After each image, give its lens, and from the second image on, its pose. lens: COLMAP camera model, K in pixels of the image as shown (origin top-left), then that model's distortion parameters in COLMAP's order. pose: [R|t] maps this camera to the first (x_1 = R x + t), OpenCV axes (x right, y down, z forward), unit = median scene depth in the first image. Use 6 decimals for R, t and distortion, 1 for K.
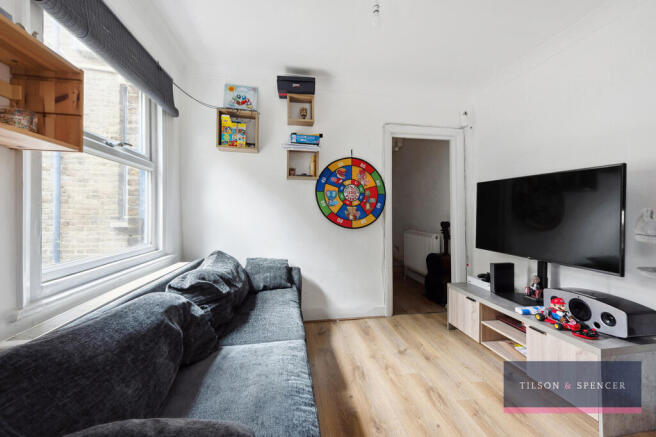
lens RADIAL K [[260.4, 0, 328.2], [0, 260.4, 214.6], [0, 0, 1]] dist [-0.000263, 0.000026]
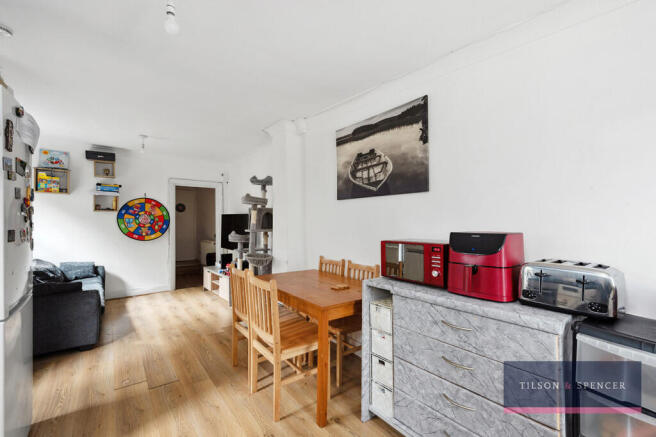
lens RADIAL K [[269.5, 0, 332.1], [0, 269.5, 219.7], [0, 0, 1]] dist [0.001100, -0.000659]
pose [[0.846942, -0.001965, 0.531682, 0.195596], [0.007383, 0.999940, -0.008065, -0.060572], [-0.531634, 0.010756, 0.846906, -1.145441]]
